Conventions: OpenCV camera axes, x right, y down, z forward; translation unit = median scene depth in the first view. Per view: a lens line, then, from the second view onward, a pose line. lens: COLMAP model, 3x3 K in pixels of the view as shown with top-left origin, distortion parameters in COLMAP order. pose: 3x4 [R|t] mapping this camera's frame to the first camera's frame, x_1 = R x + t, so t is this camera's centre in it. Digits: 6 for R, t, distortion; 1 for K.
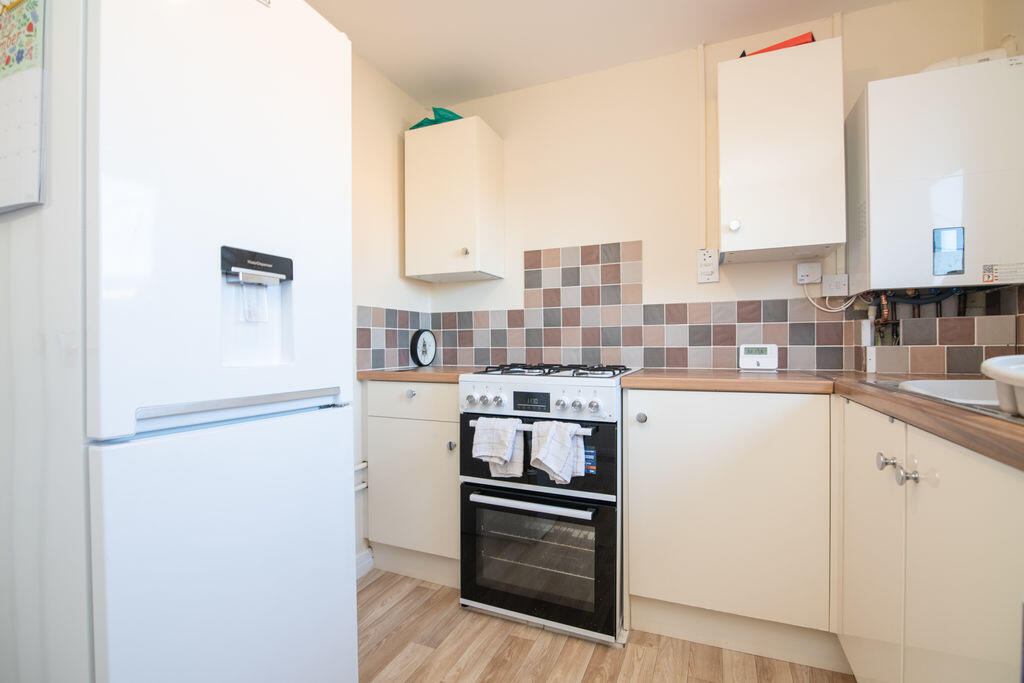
lens RADIAL K [[472.1, 0, 512.0], [0, 472.1, 341.5], [0, 0, 1]] dist [-0.014488, 0.000115]
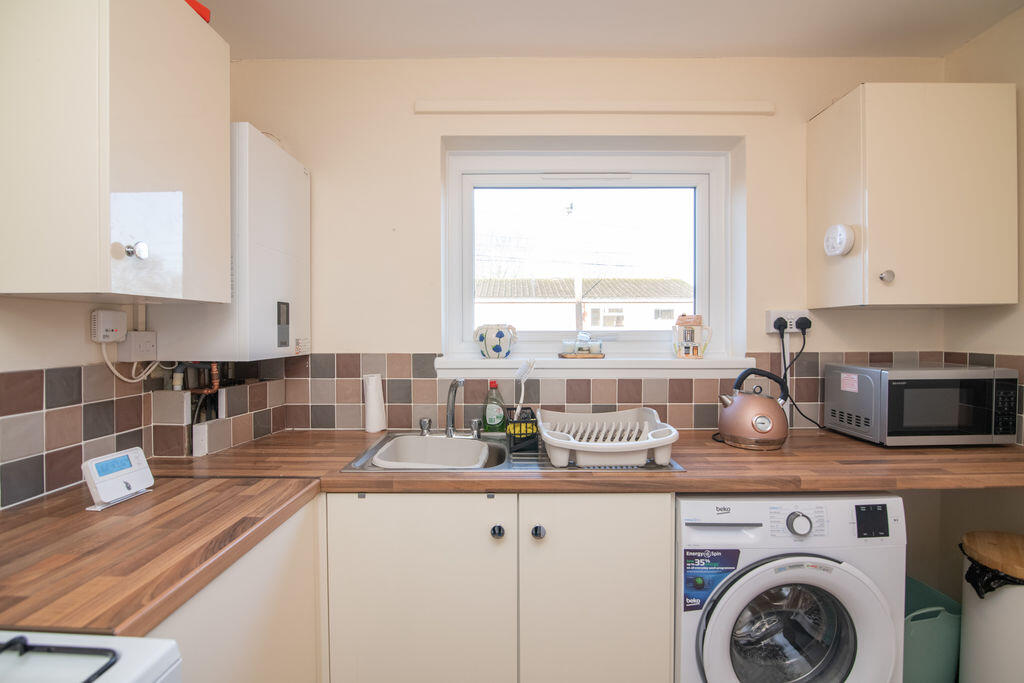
lens RADIAL K [[472.1, 0, 512.0], [0, 472.1, 341.5], [0, 0, 1]] dist [-0.014488, 0.000115]
pose [[-0.389561, -0.014953, 0.920879, -0.183214], [0.000224, 0.999867, 0.016330, -0.133426], [-0.921001, 0.006568, -0.389505, 0.738239]]
